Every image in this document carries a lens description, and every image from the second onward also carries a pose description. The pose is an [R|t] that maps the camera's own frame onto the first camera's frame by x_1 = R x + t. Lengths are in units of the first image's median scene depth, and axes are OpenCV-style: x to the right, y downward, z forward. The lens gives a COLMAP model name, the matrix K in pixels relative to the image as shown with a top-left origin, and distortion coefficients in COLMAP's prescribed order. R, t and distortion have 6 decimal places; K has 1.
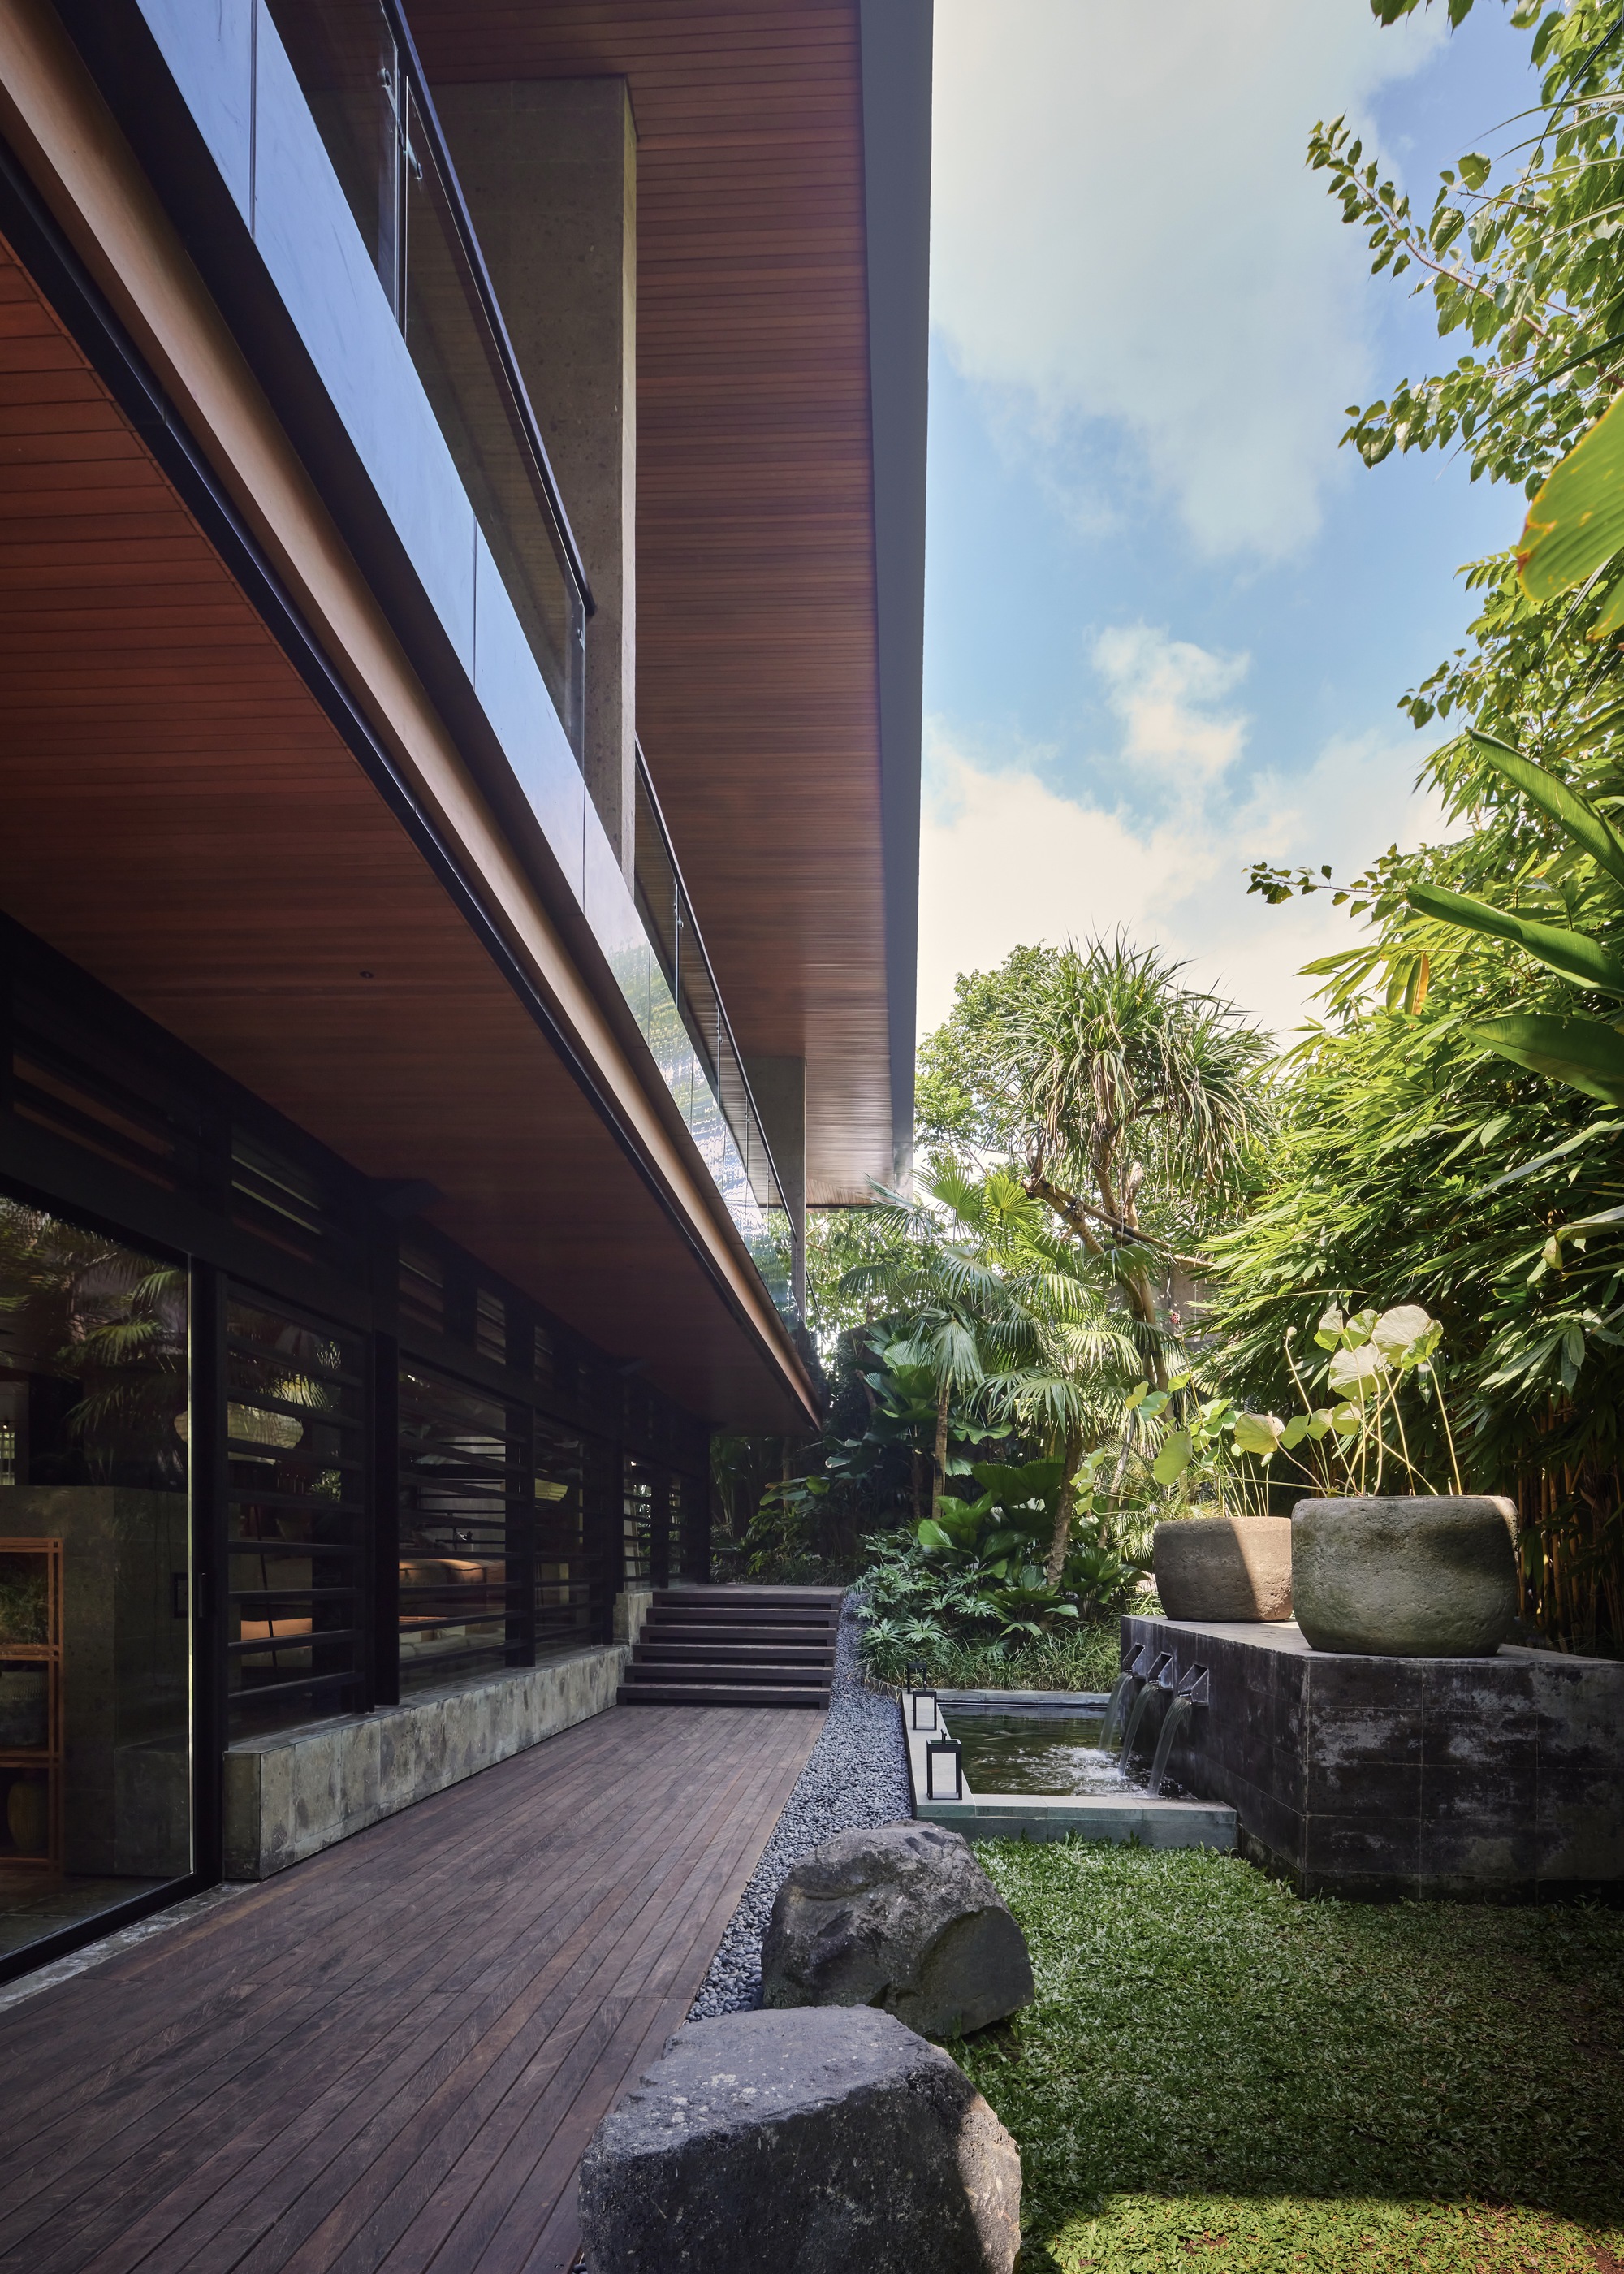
lens RADIAL K [[1451.8, 0, 811.4], [0, 1451.8, 1081.6], [0, 0, 1]] dist [0.009595, -0.003755]
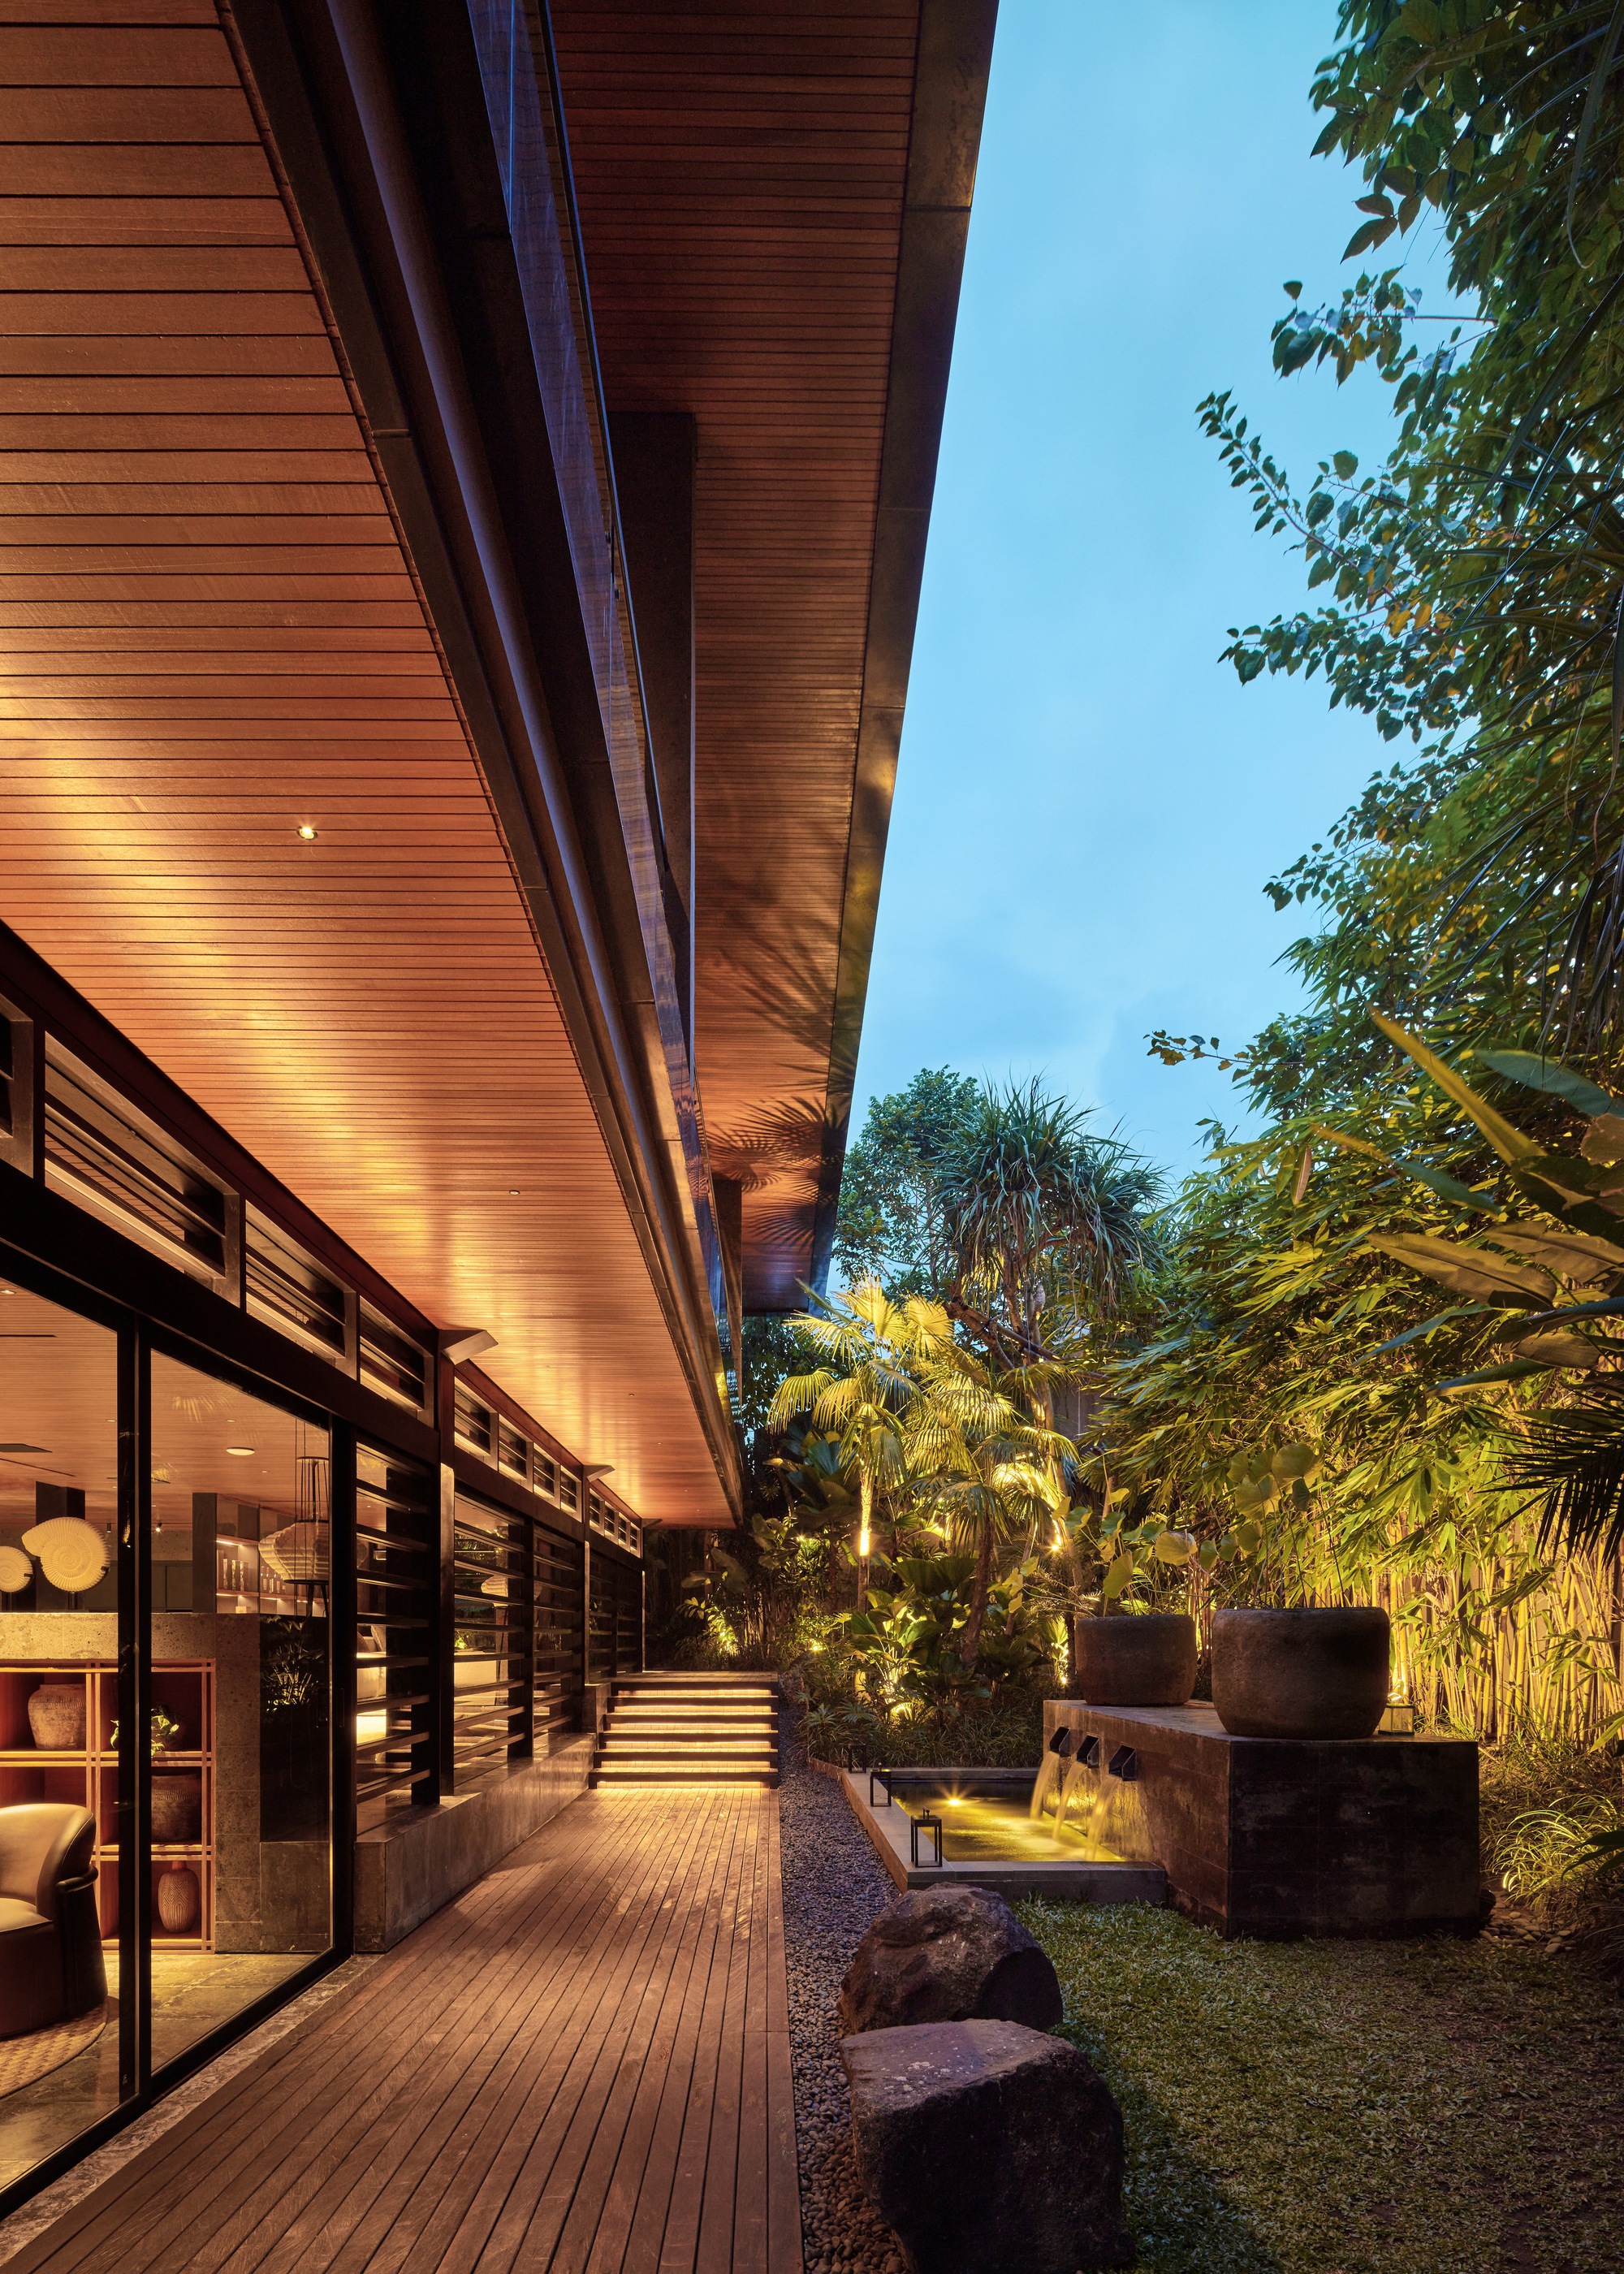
lens RADIAL K [[1451.8, 0, 811.4], [0, 1451.8, 1081.6], [0, 0, 1]] dist [0.009595, -0.003755]
pose [[0.993670, 0.030053, 0.108248, -0.109102], [-0.025701, 0.998813, -0.041379, -0.069358], [-0.109363, 0.038335, 0.993262, -0.141405]]
